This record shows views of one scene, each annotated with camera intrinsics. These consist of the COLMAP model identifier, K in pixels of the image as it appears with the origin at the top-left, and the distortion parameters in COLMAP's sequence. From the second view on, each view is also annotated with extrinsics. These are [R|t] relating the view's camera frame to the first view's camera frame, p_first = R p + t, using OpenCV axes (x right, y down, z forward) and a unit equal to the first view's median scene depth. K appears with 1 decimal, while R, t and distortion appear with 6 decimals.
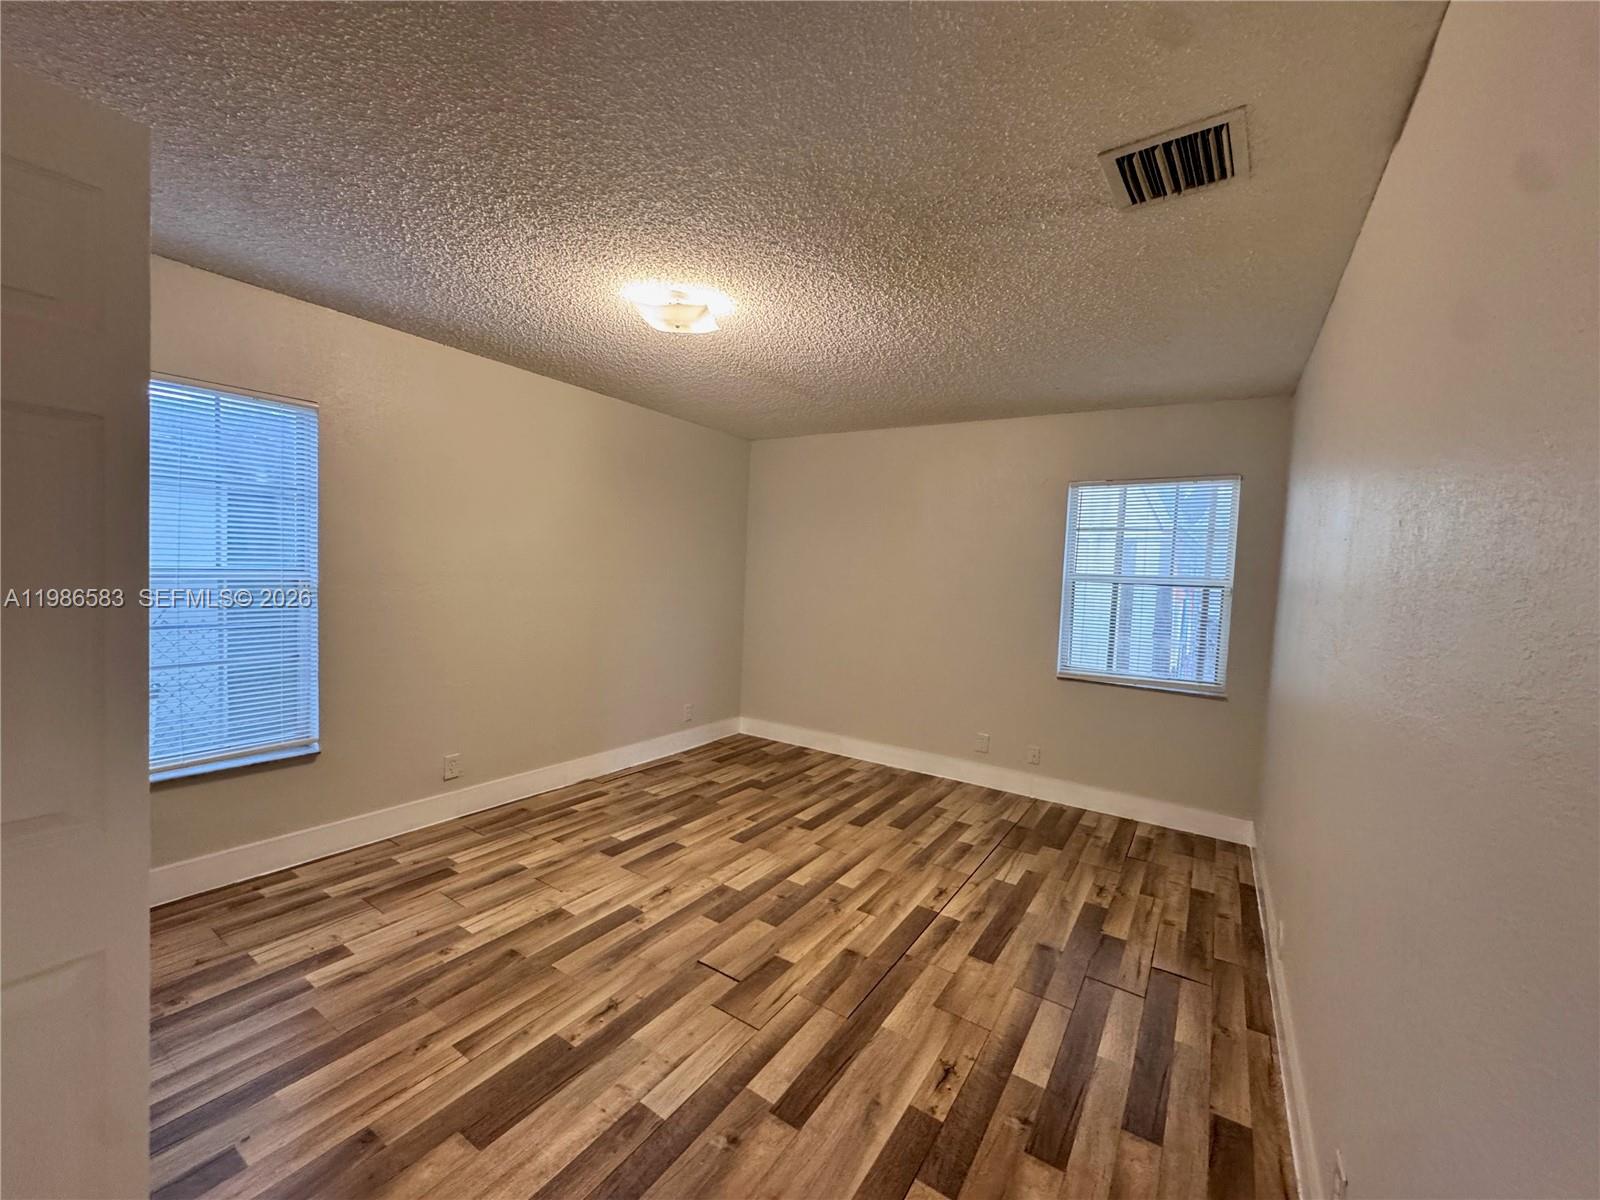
lens RADIAL K [[638.7, 0, 800.0], [0, 638.7, 600.0], [0, 0, 1]] dist [-0.001971, -0.000198]
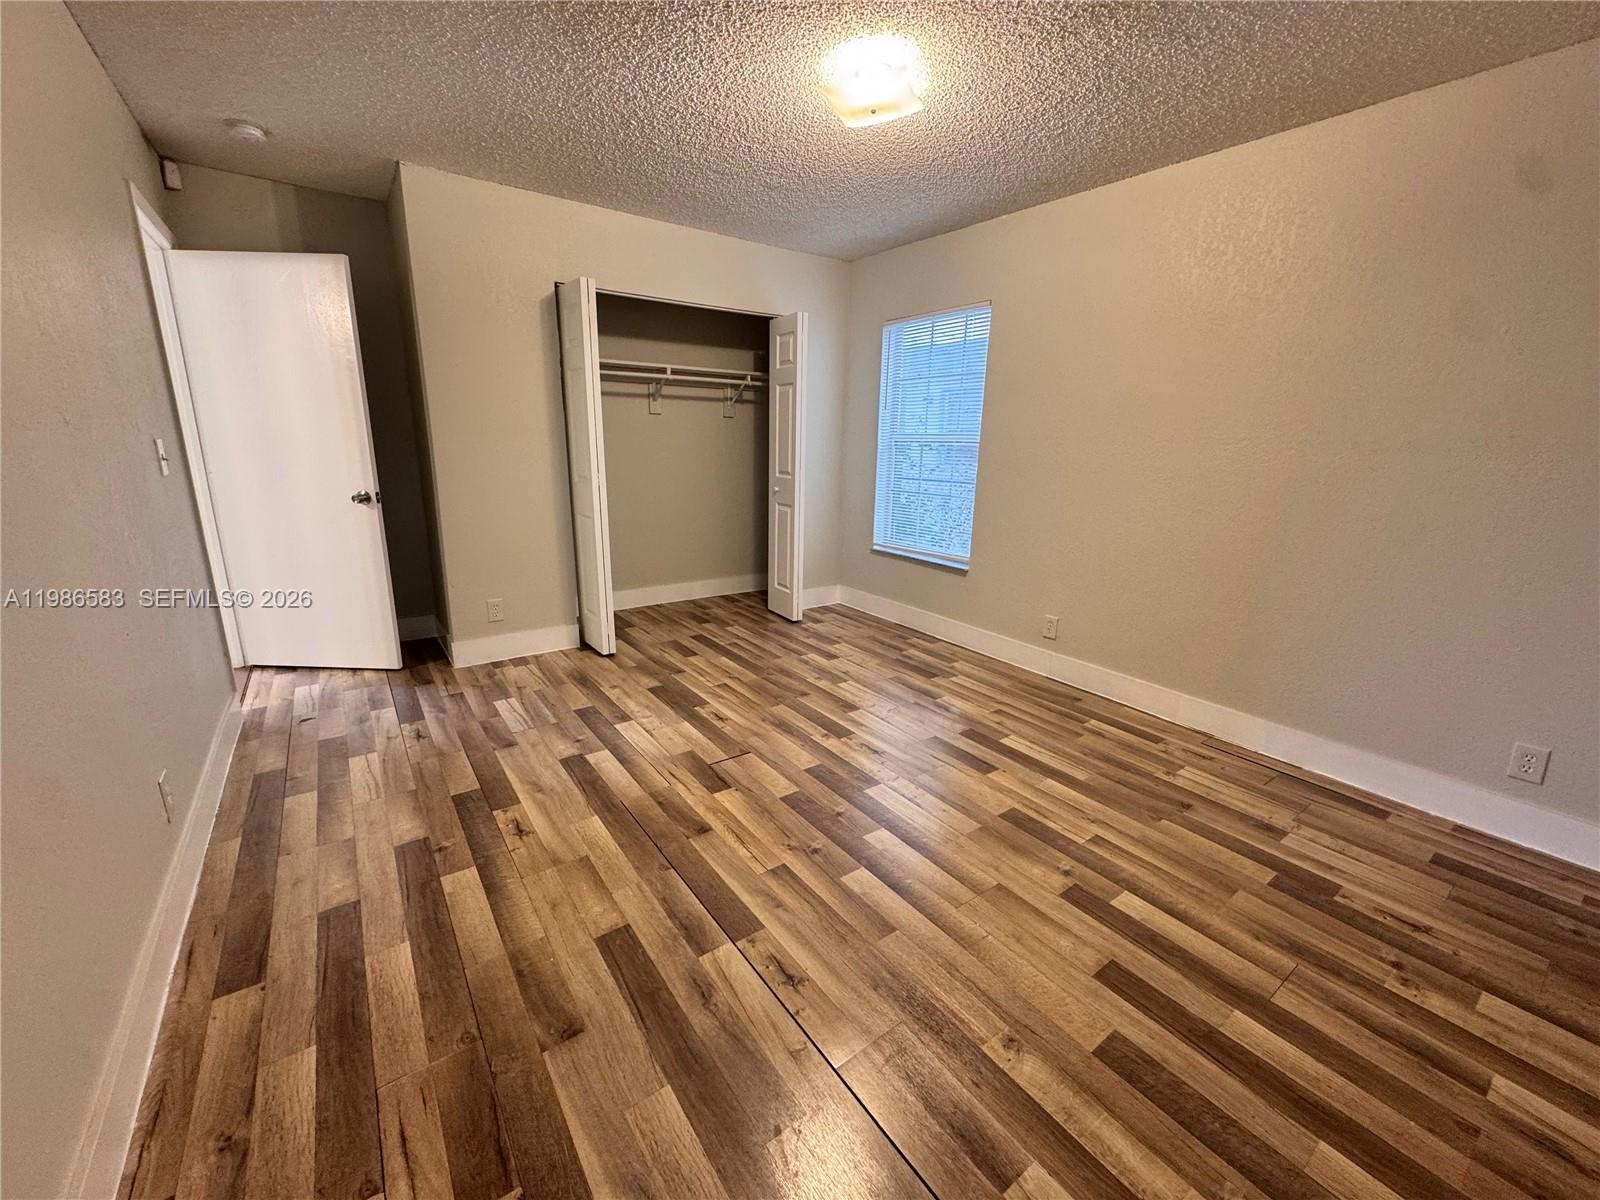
lens RADIAL K [[638.7, 0, 800.0], [0, 638.7, 600.0], [0, 0, 1]] dist [-0.001971, -0.000198]
pose [[-0.350981, 0.179862, -0.918946, 0.715800], [-0.088947, 0.970537, 0.223932, 0.026370], [0.932148, 0.160333, -0.324642, 1.230371]]
